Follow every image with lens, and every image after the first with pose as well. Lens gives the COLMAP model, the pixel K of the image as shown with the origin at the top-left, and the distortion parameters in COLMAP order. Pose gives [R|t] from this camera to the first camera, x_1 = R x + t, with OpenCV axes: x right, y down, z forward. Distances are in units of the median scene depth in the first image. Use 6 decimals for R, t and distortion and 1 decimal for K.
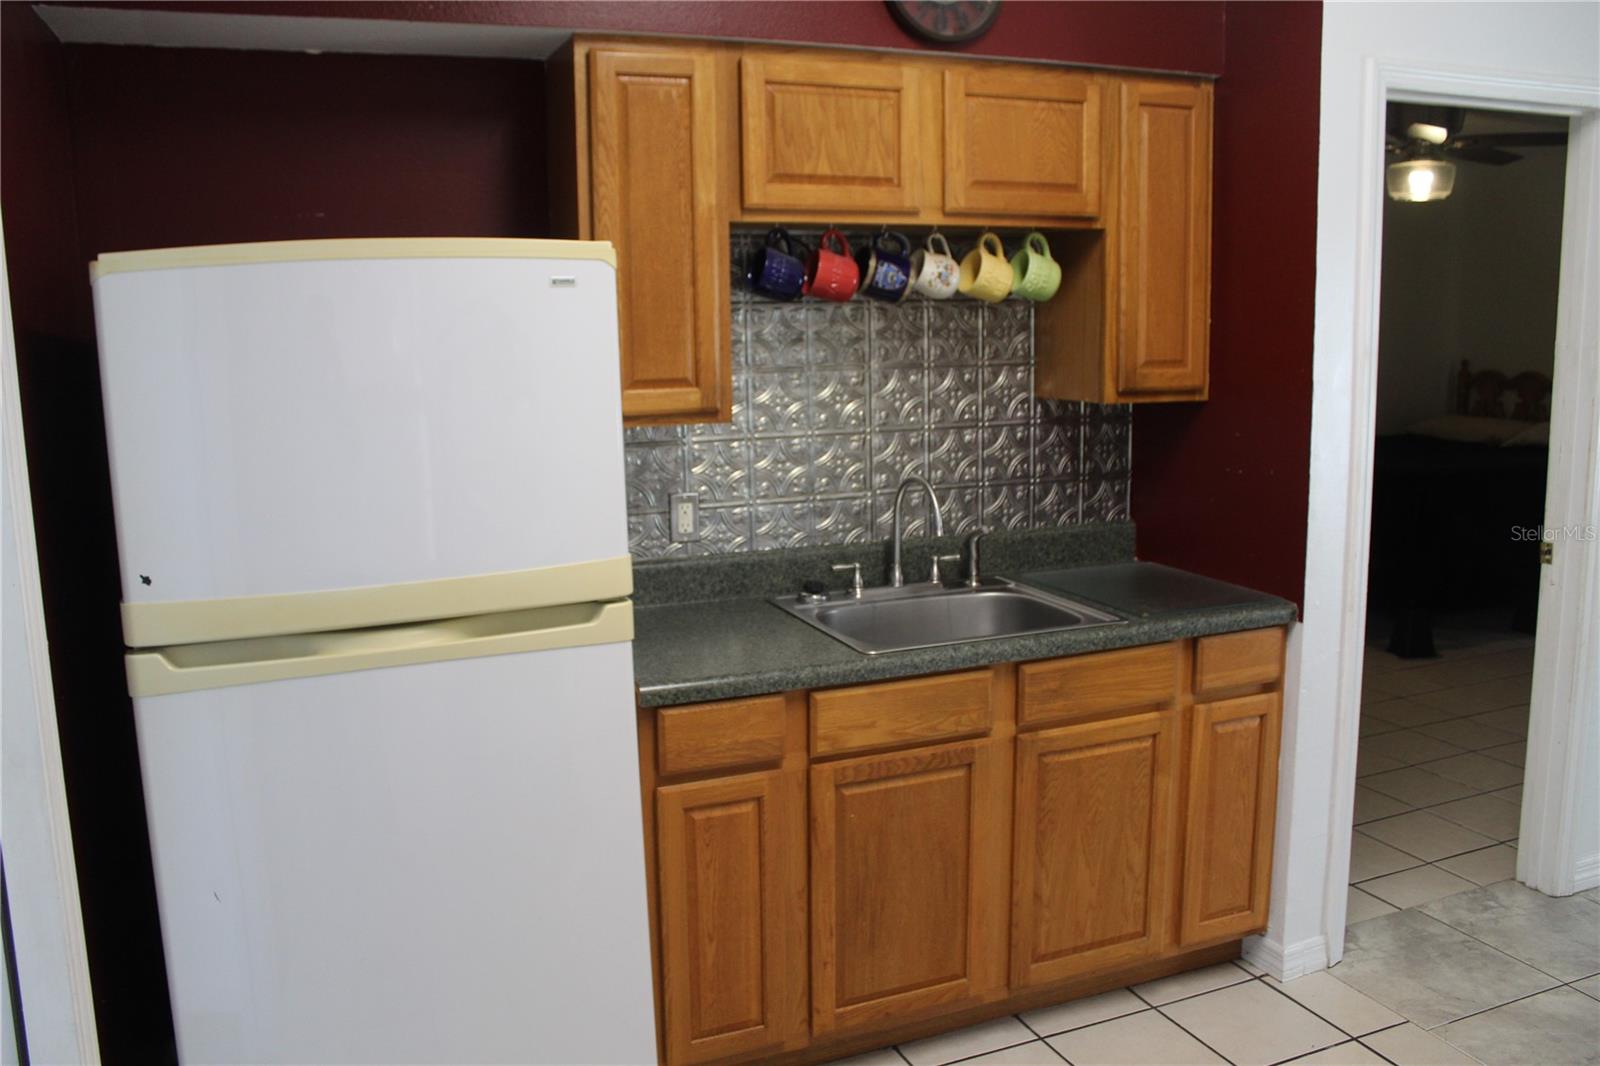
lens RADIAL K [[1316.5, 0, 794.8], [0, 1316.5, 513.2], [0, 0, 1]] dist [-0.169014, 0.146455]
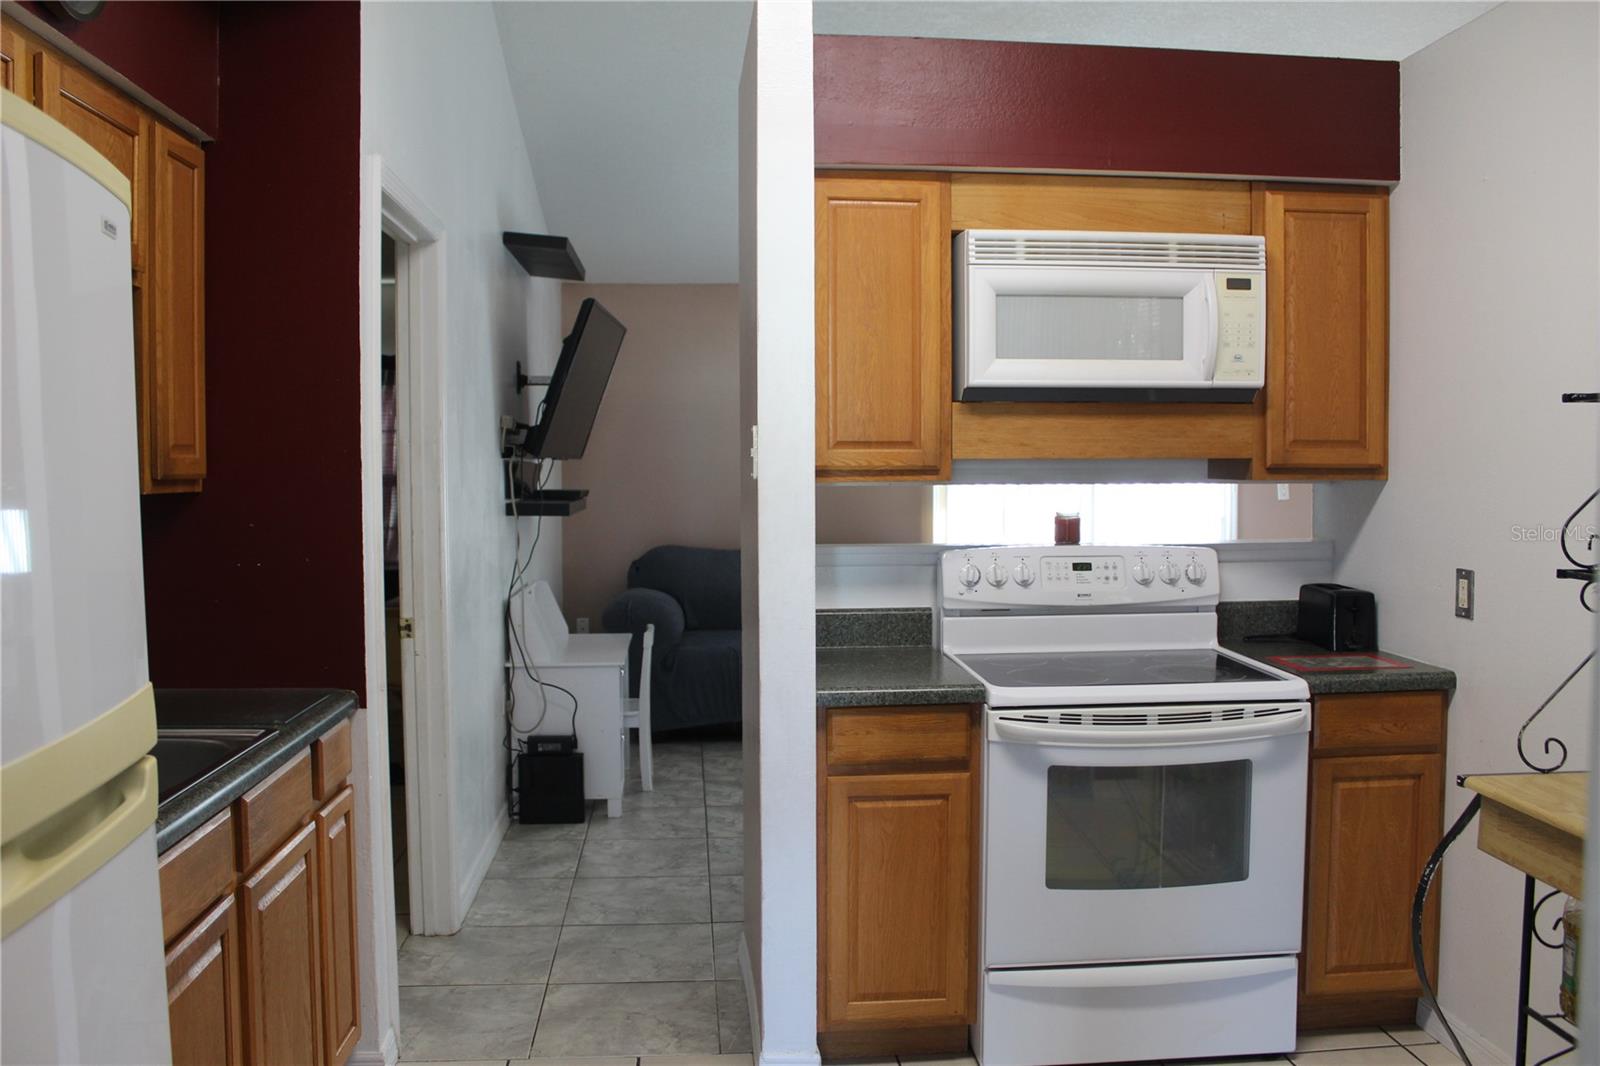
lens RADIAL K [[1316.5, 0, 794.8], [0, 1316.5, 513.2], [0, 0, 1]] dist [-0.169014, 0.146455]
pose [[0.303977, -0.024305, 0.952369, -0.424972], [0.142055, 0.989655, -0.020084, 0.004292], [-0.942029, 0.141394, 0.304285, 0.364176]]
